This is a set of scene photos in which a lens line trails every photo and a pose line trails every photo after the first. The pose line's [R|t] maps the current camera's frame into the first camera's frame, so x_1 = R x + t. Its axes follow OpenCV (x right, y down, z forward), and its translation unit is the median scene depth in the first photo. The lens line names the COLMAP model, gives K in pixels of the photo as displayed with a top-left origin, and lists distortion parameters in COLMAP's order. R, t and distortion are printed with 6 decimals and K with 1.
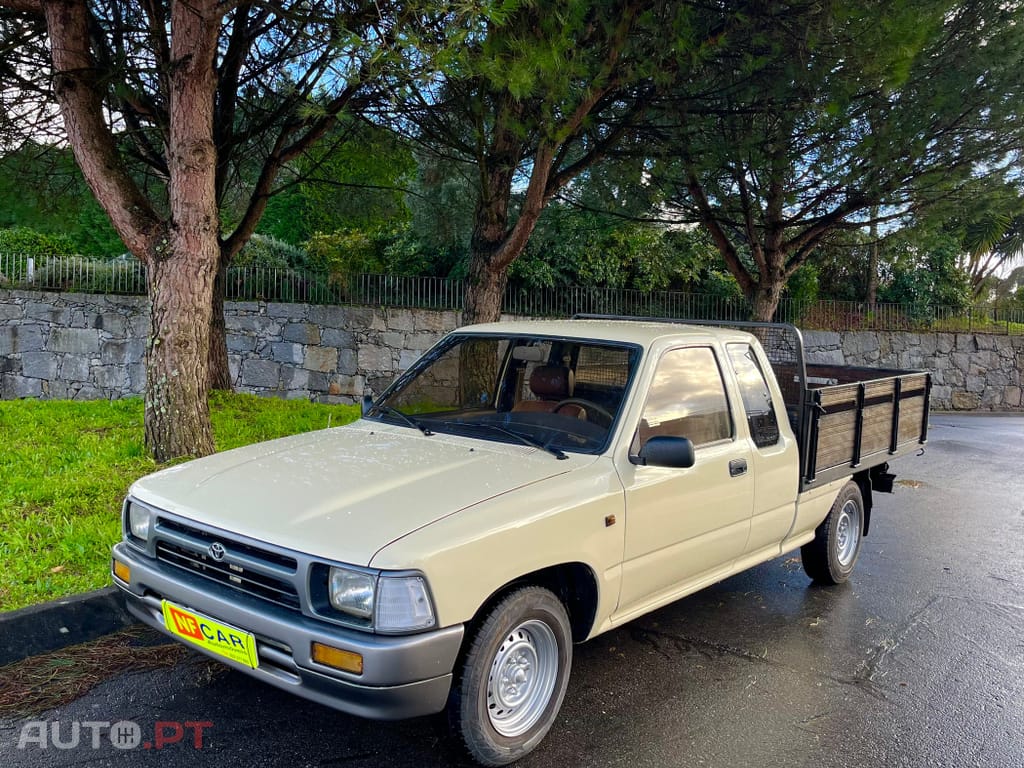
lens RADIAL K [[965.5, 0, 519.1], [0, 965.5, 423.4], [0, 0, 1]] dist [0.044934, -0.025344]
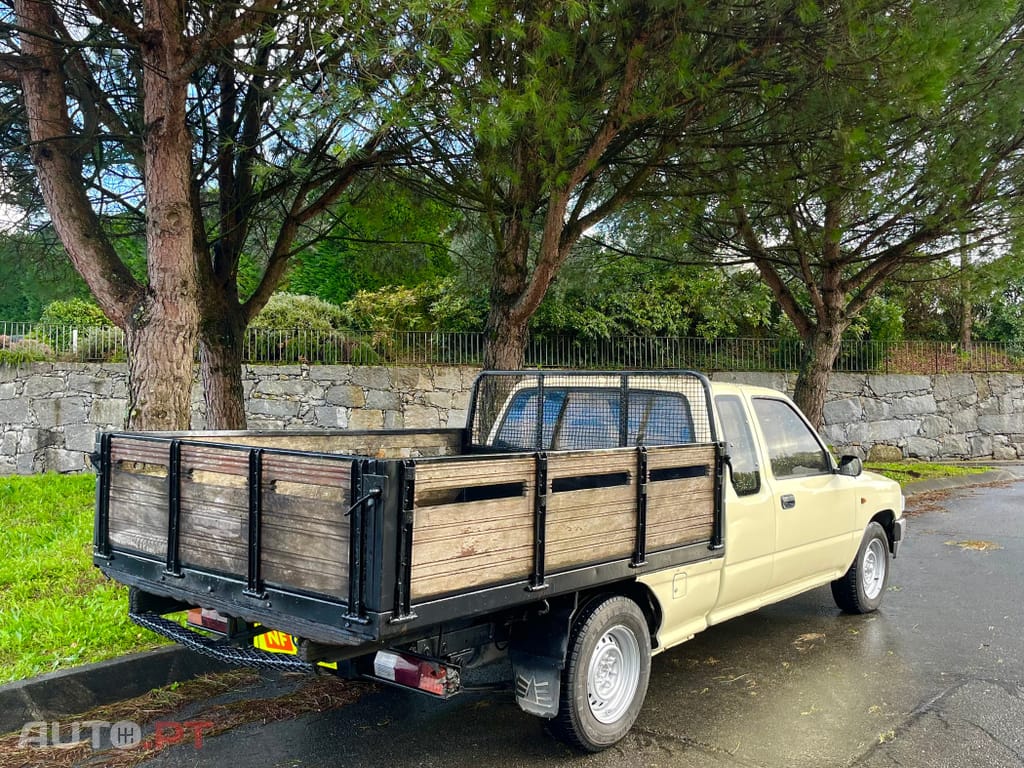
lens RADIAL K [[1022.8, 0, 512.9], [0, 1022.8, 431.6], [0, 0, 1]] dist [0.044838, -0.015959]
pose [[0.995553, -0.029582, -0.089437, 0.035338], [0.025015, 0.998346, -0.051760, -0.001532], [0.090820, 0.049292, 0.994647, 0.010280]]
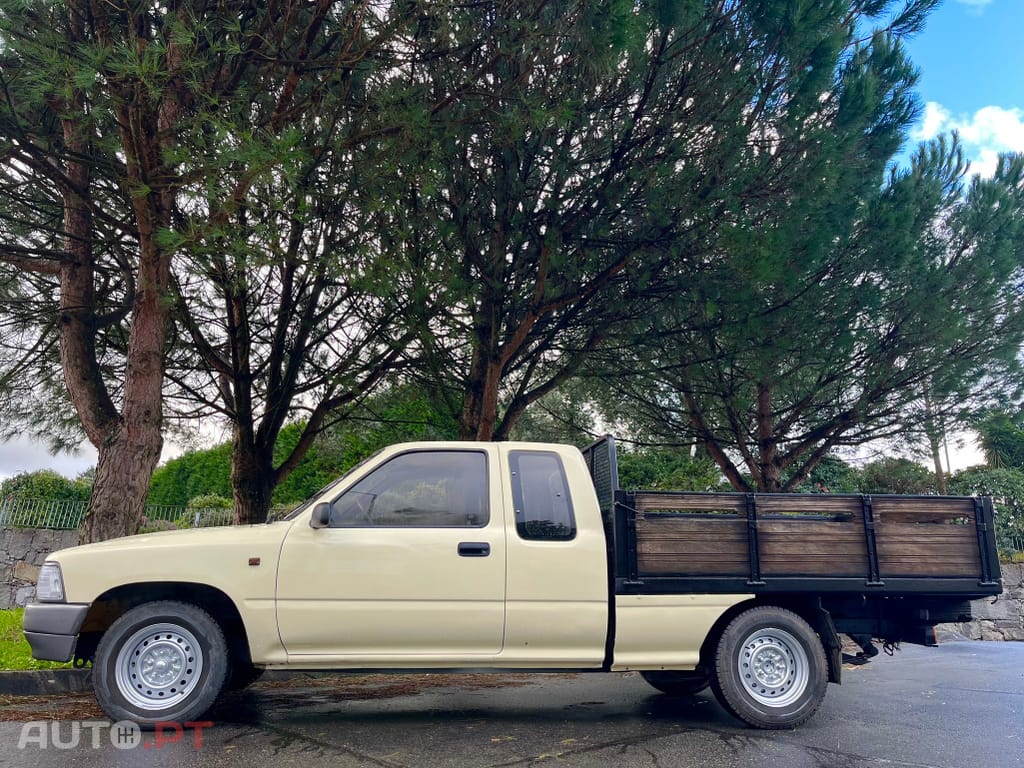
lens RADIAL K [[830.3, 0, 512.0], [0, 830.3, 384.0], [0, 0, 1]] dist [0.033156, -0.018276]
pose [[0.979127, -0.061492, -0.193726, 0.131458], [-0.008164, 0.940468, -0.339785, 0.042478], [0.203087, 0.334274, 0.920335, 0.047757]]
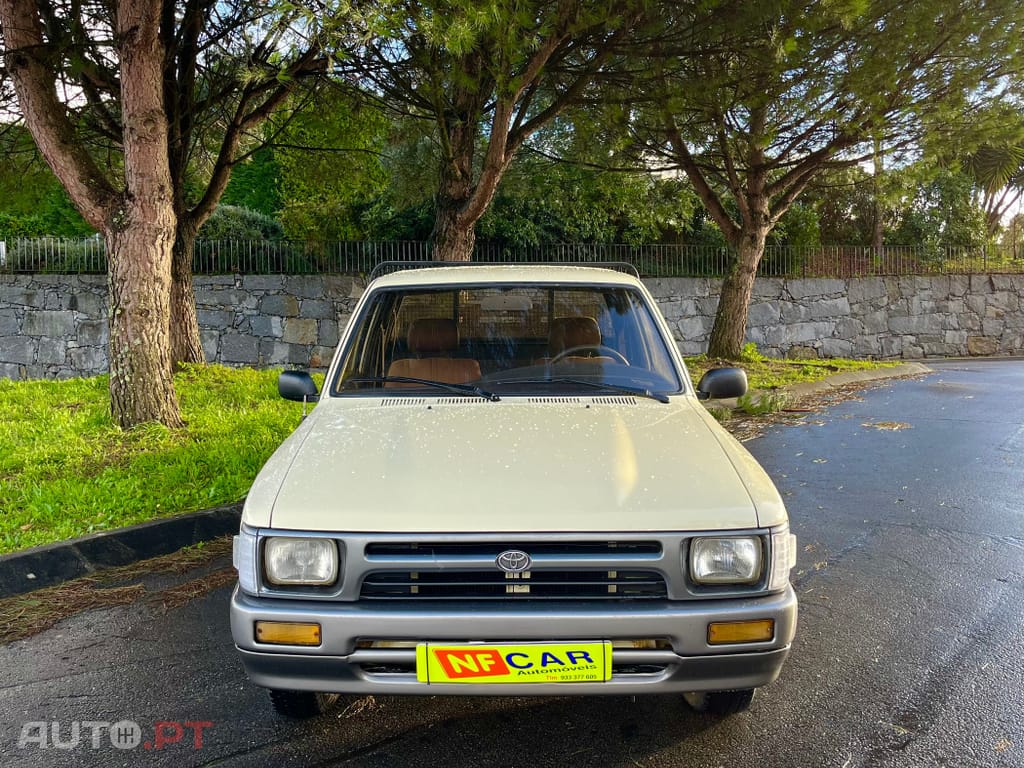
lens RADIAL K [[1025.3, 0, 487.5], [0, 1025.3, 411.7], [0, 0, 1]] dist [0.041028, -0.016174]
pose [[0.998472, -0.041695, -0.036261, 0.018822], [0.042240, 0.999004, 0.014391, 0.008400], [0.035625, -0.015900, 0.999239, -0.025897]]
